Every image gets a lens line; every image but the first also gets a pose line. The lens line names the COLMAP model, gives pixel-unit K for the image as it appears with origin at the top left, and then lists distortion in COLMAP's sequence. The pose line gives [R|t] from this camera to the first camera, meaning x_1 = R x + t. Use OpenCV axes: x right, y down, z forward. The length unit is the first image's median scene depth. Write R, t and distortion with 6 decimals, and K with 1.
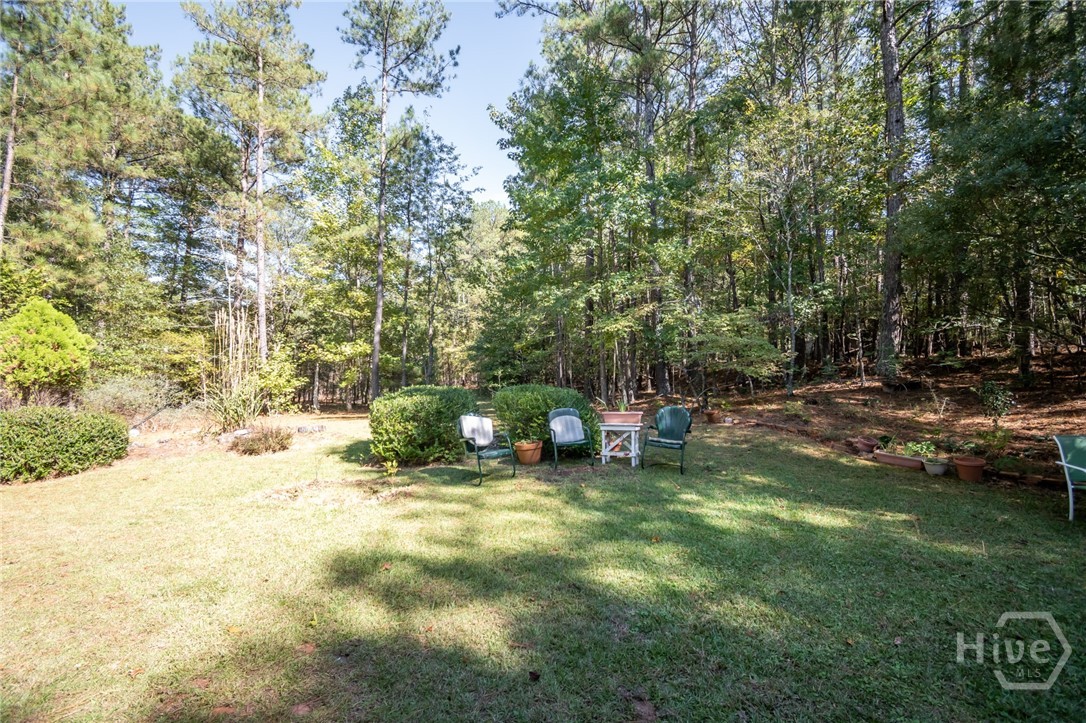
lens RADIAL K [[482.6, 0, 545.5], [0, 482.6, 362.5], [0, 0, 1]] dist [0.000324, -0.000269]
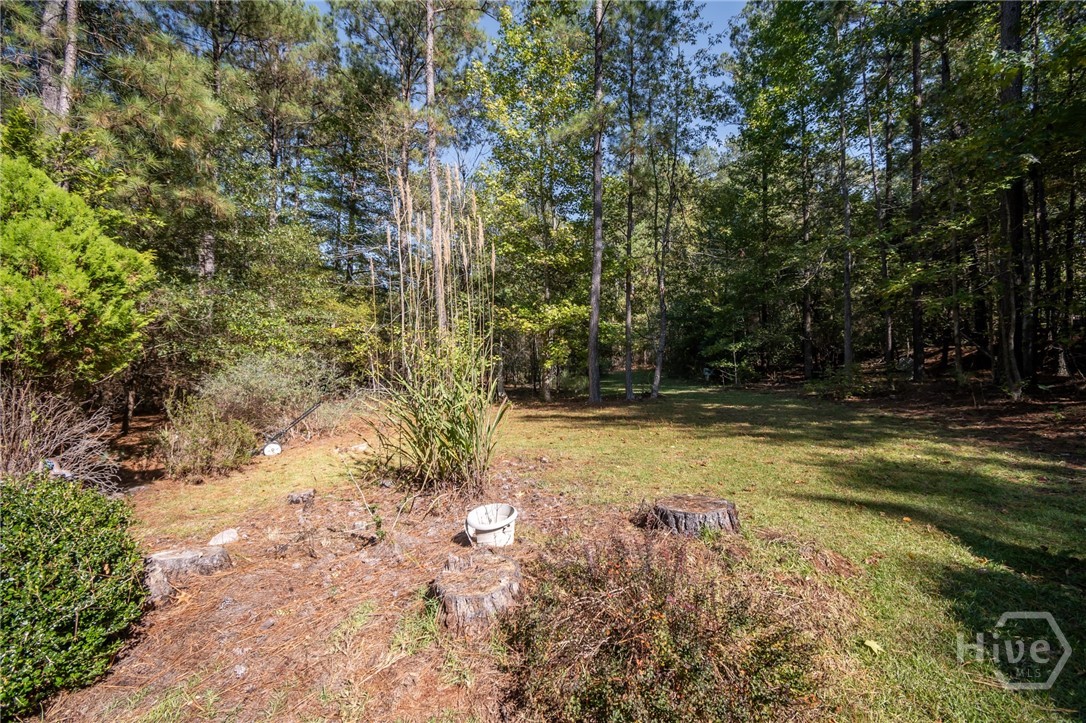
lens RADIAL K [[482.6, 0, 541.1], [0, 482.6, 365.4], [0, 0, 1]] dist [0.000324, -0.000269]
pose [[0.960905, -0.007583, -0.276775, -0.236719], [0.020437, 0.998841, 0.043588, 0.016289], [0.276124, -0.047540, 0.959946, 0.336640]]
